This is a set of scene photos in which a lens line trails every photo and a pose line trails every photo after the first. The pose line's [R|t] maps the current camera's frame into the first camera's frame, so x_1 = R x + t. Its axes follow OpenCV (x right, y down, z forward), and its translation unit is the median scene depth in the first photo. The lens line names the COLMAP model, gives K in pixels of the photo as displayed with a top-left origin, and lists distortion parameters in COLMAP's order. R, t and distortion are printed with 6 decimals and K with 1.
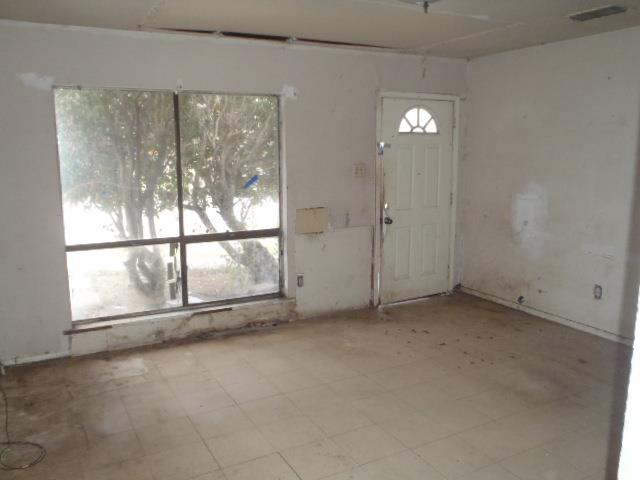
lens RADIAL K [[533.3, 0, 317.7], [0, 533.3, 241.4], [0, 0, 1]] dist [-0.057943, 0.043279]
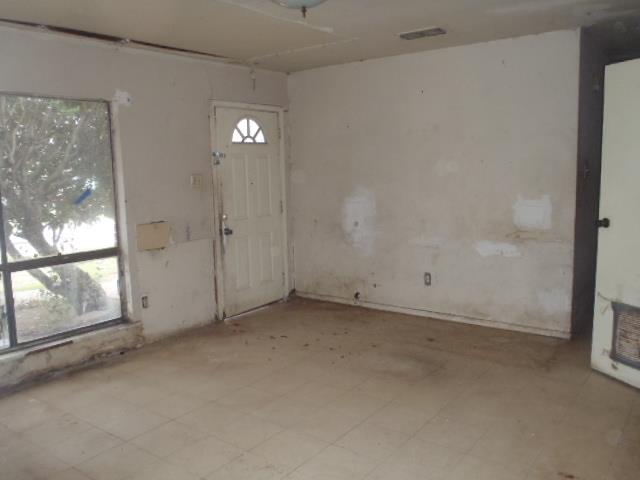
lens RADIAL K [[533.3, 0, 319.3], [0, 533.3, 239.8], [0, 0, 1]] dist [-0.057943, 0.043279]
pose [[0.913867, -0.074441, 0.399131, -0.116992], [0.090527, 0.995660, -0.021577, 0.014393], [-0.395793, 0.055850, 0.916640, 0.034256]]
